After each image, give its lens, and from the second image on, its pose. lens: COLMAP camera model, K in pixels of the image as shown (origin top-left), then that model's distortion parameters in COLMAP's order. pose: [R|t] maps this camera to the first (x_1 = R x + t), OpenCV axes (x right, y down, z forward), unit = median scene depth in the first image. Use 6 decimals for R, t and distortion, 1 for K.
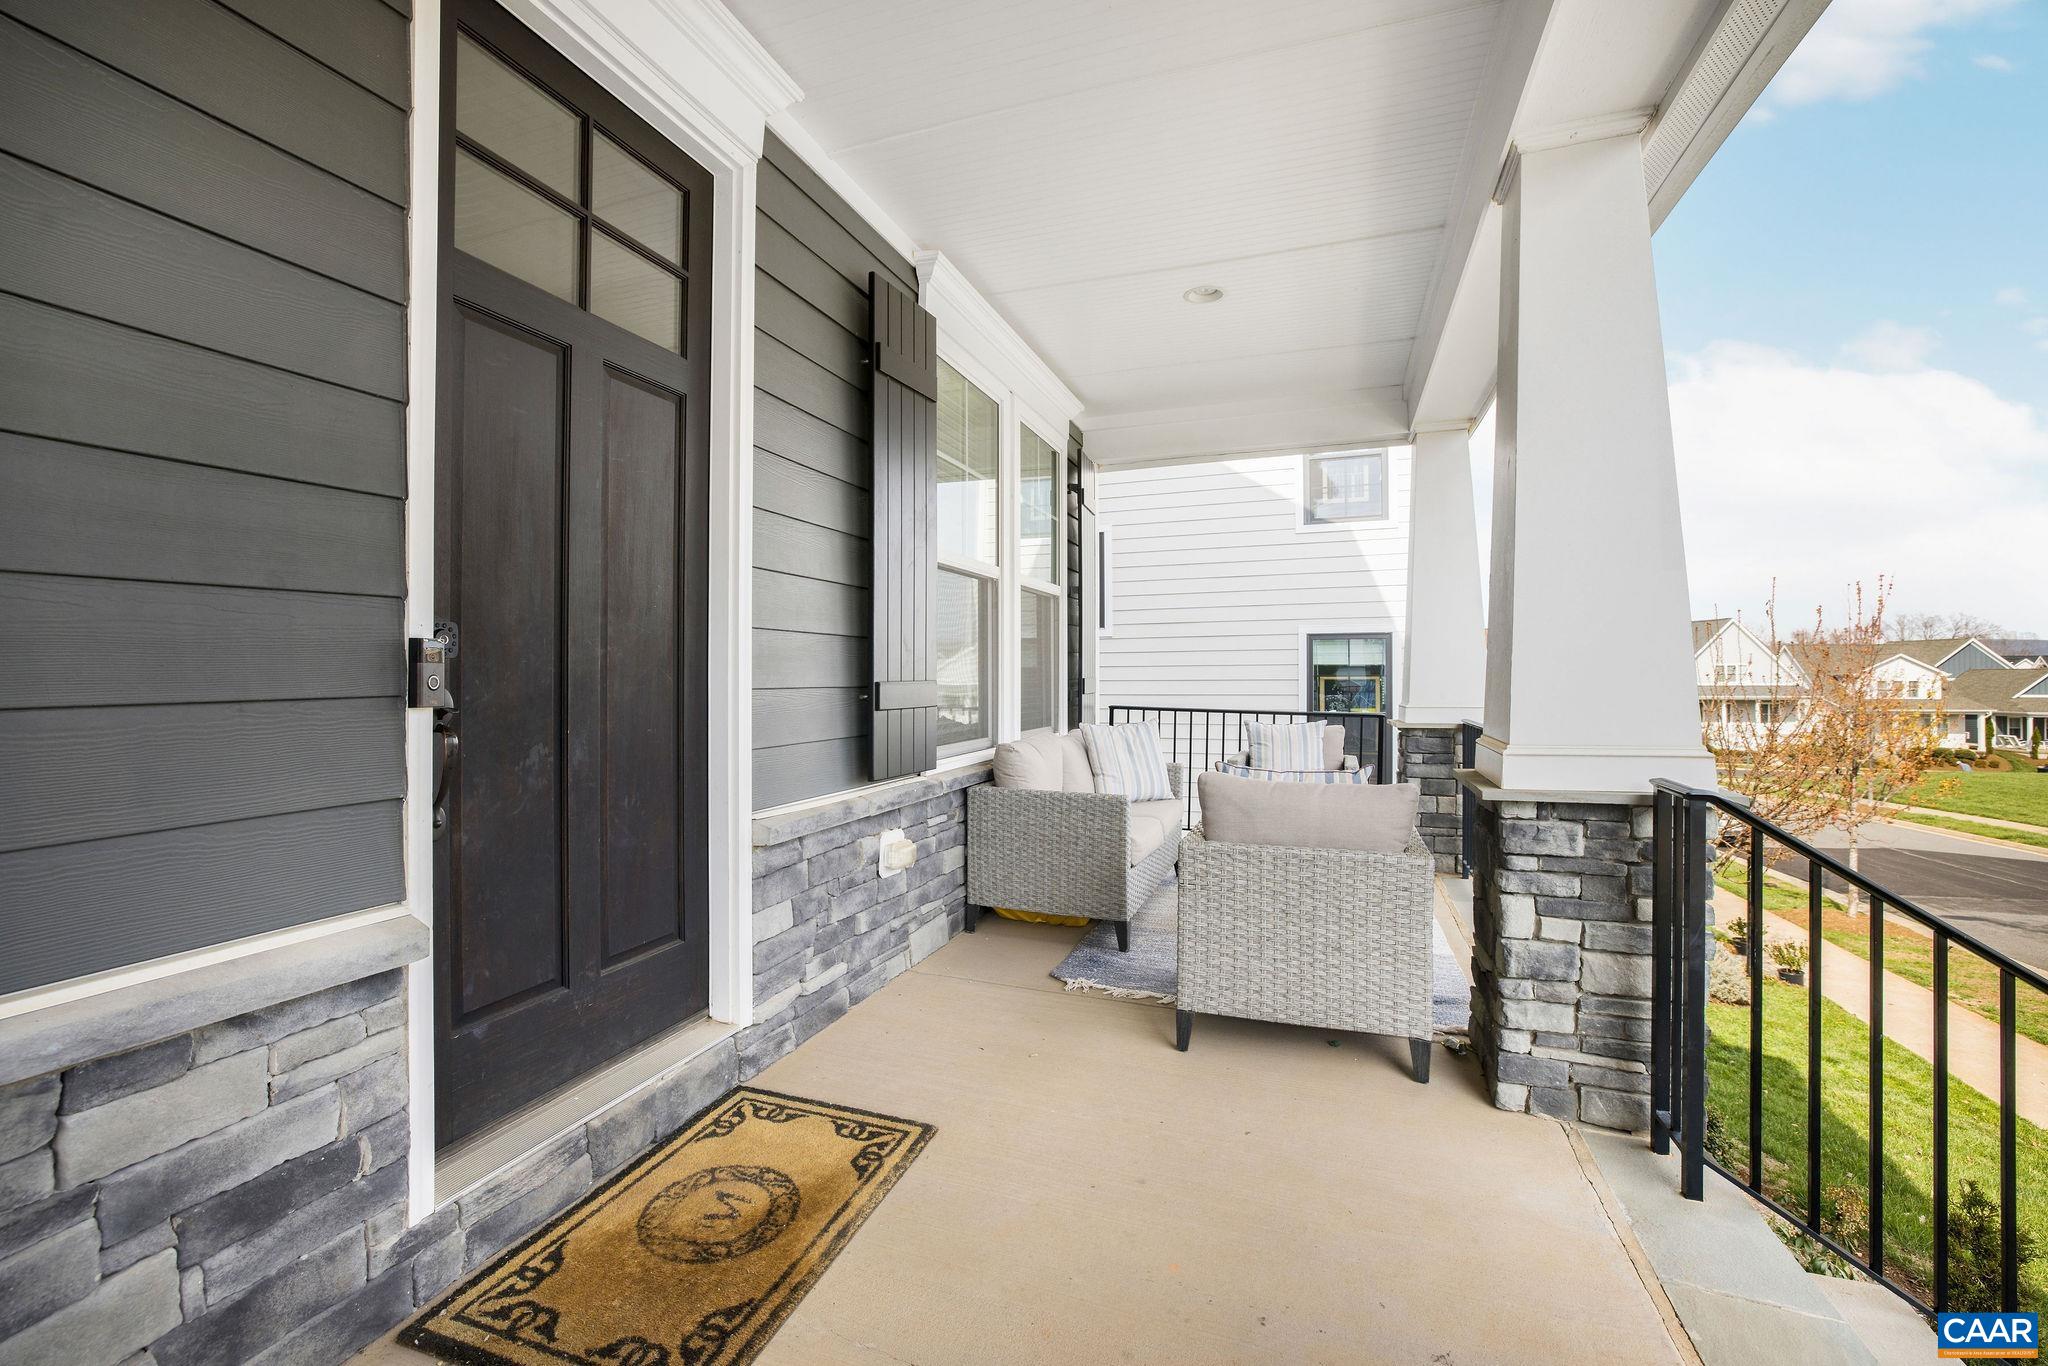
lens RADIAL K [[871.6, 0, 1014.4], [0, 871.6, 674.6], [0, 0, 1]] dist [0.001613, -0.000035]
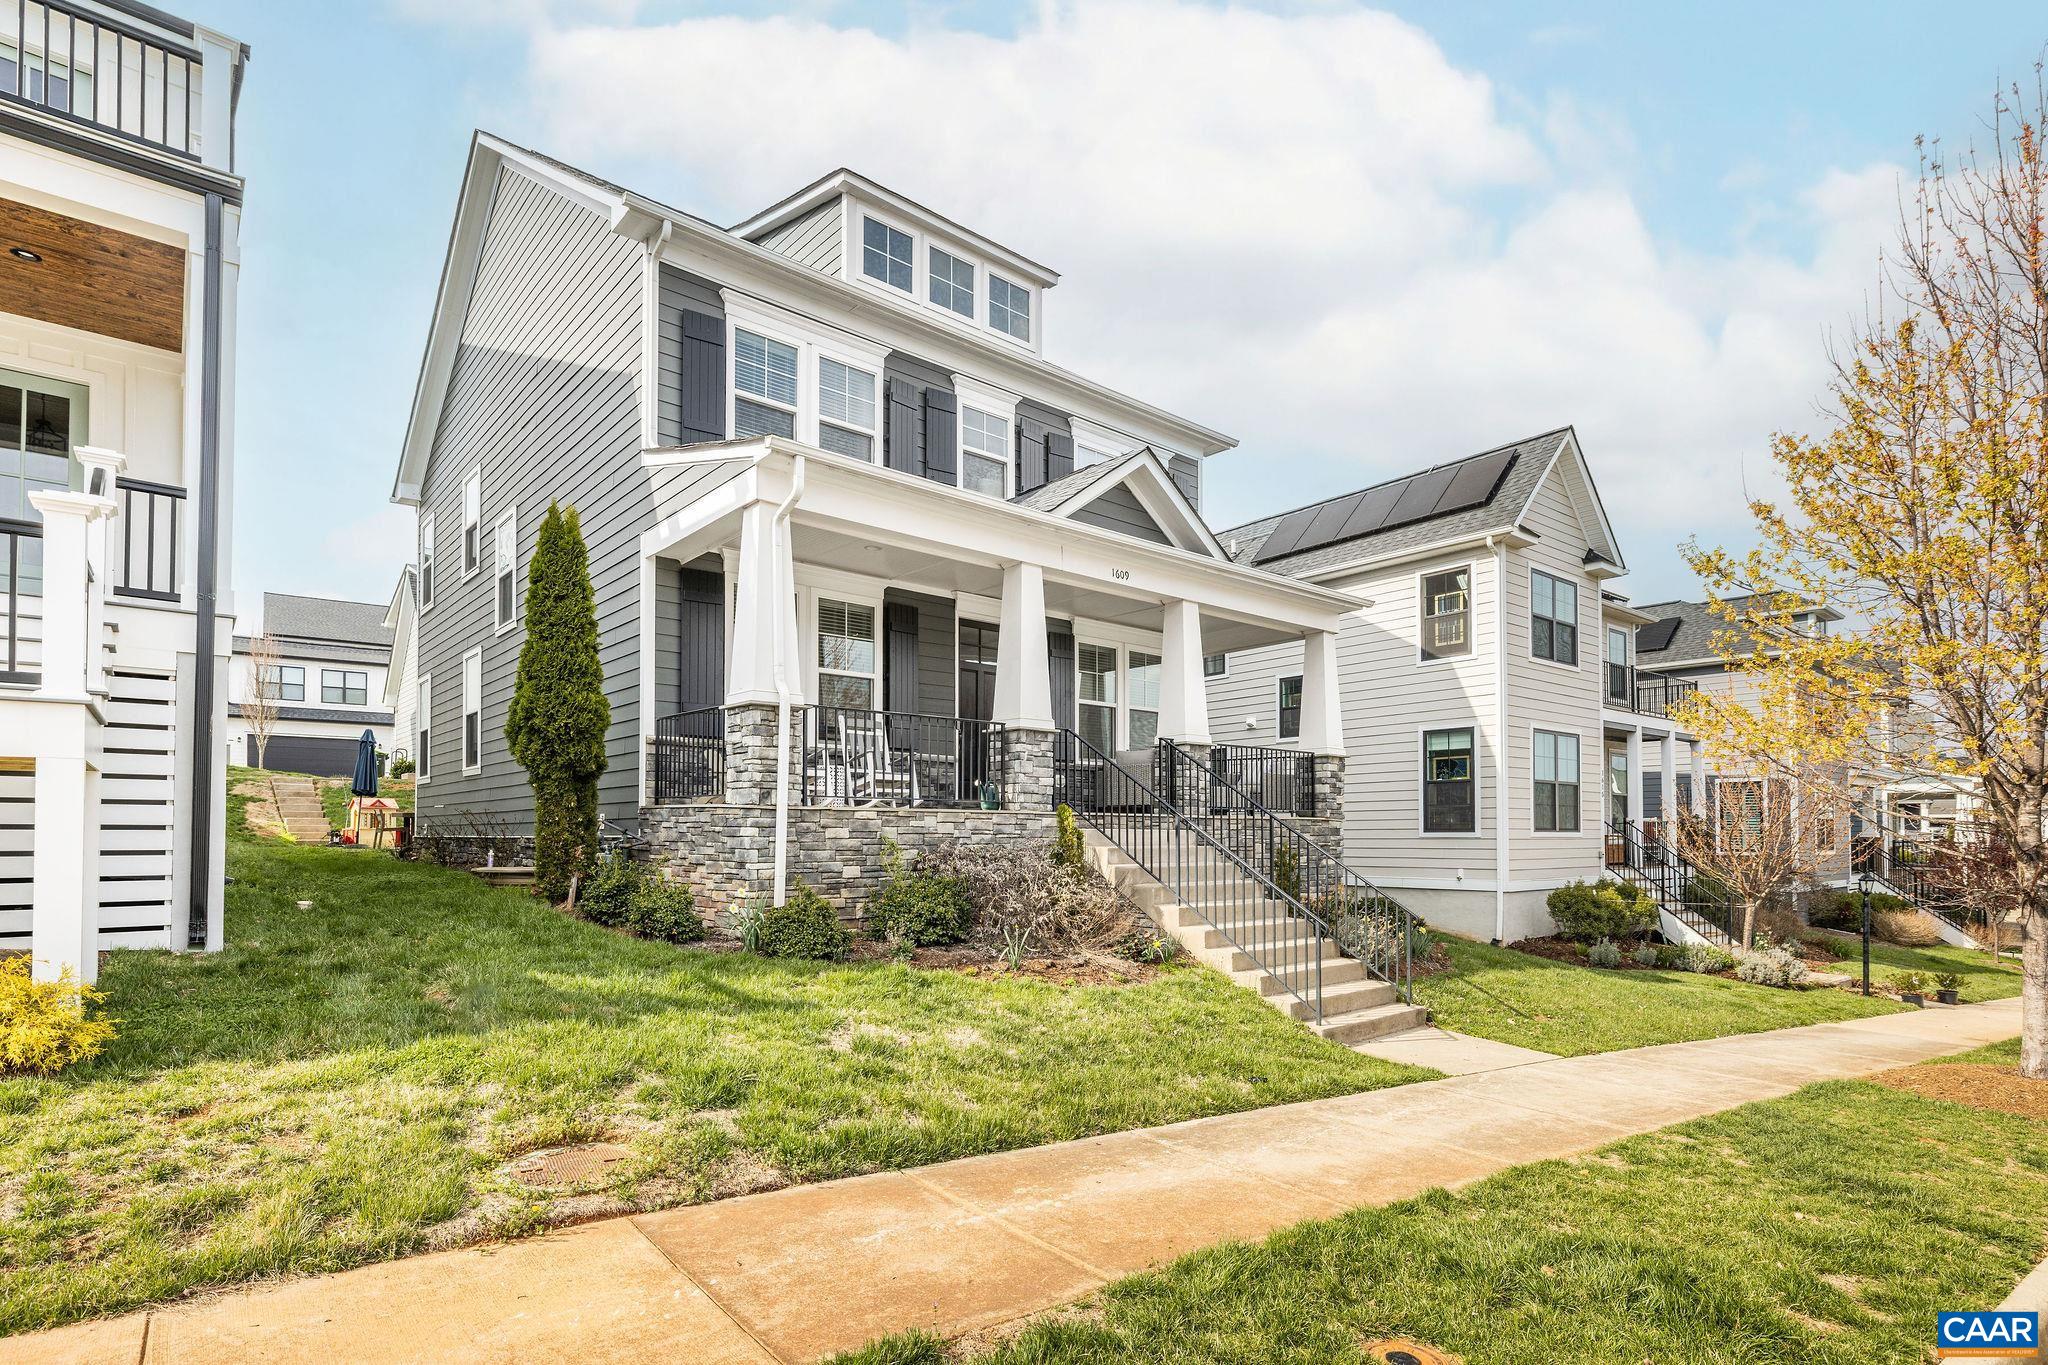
lens RADIAL K [[952.2, 0, 1014.4], [0, 952.2, 672.6], [0, 0, 1]] dist [0.000868, 0.000672]
pose [[0.883995, -0.077899, -0.460961, 0.483601], [0.002009, 0.986643, -0.162883, 0.122826], [0.467493, 0.143062, 0.872344, -0.810116]]
